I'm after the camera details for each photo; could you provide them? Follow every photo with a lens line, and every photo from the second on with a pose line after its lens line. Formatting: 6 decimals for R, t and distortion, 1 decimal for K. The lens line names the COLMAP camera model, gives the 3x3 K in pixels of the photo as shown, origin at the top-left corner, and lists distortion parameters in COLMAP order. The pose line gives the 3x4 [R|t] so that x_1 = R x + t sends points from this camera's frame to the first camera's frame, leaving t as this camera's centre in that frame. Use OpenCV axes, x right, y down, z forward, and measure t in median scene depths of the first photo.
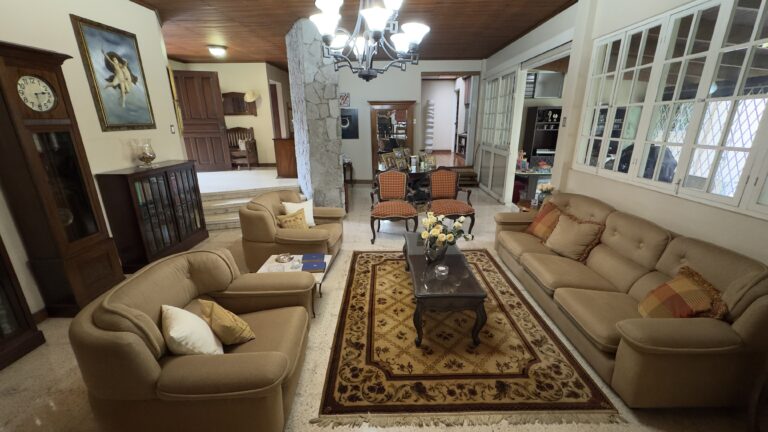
lens RADIAL K [[304.9, 0, 383.0], [0, 304.9, 215.6], [0, 0, 1]] dist [-0.000926, 0.000134]
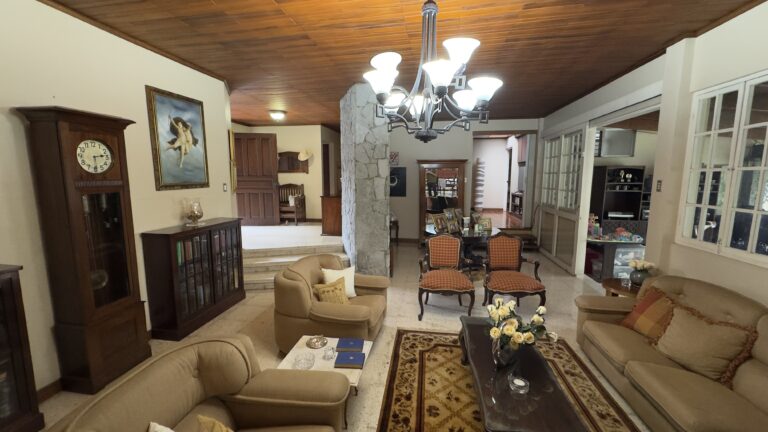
lens RADIAL K [[304.9, 0, 383.2], [0, 304.9, 215.2], [0, 0, 1]] dist [-0.000926, 0.000134]
pose [[0.989366, 0.026386, -0.143032, -0.024694], [-0.050734, 0.984247, -0.169362, -0.054841], [0.136310, 0.174817, 0.975120, 0.113877]]
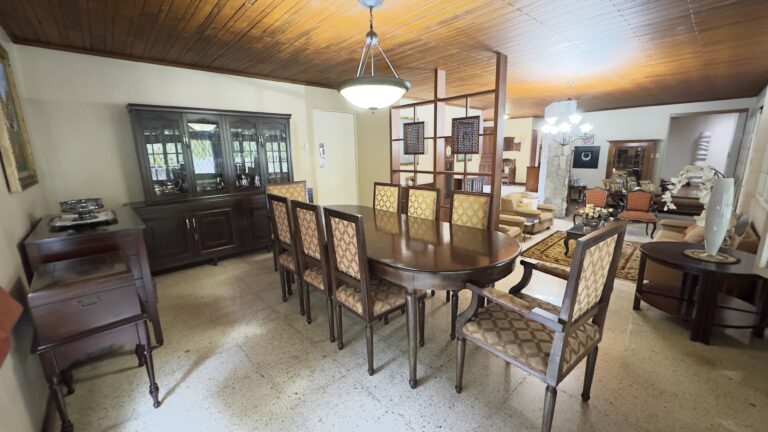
lens RADIAL K [[304.9, 0, 385.0], [0, 304.9, 216.9], [0, 0, 1]] dist [-0.000926, 0.000134]
pose [[0.702937, 0.145021, -0.696311, 0.459648], [-0.199491, 0.979896, 0.002695, 0.256810], [0.682703, 0.137013, 0.717735, -1.061307]]
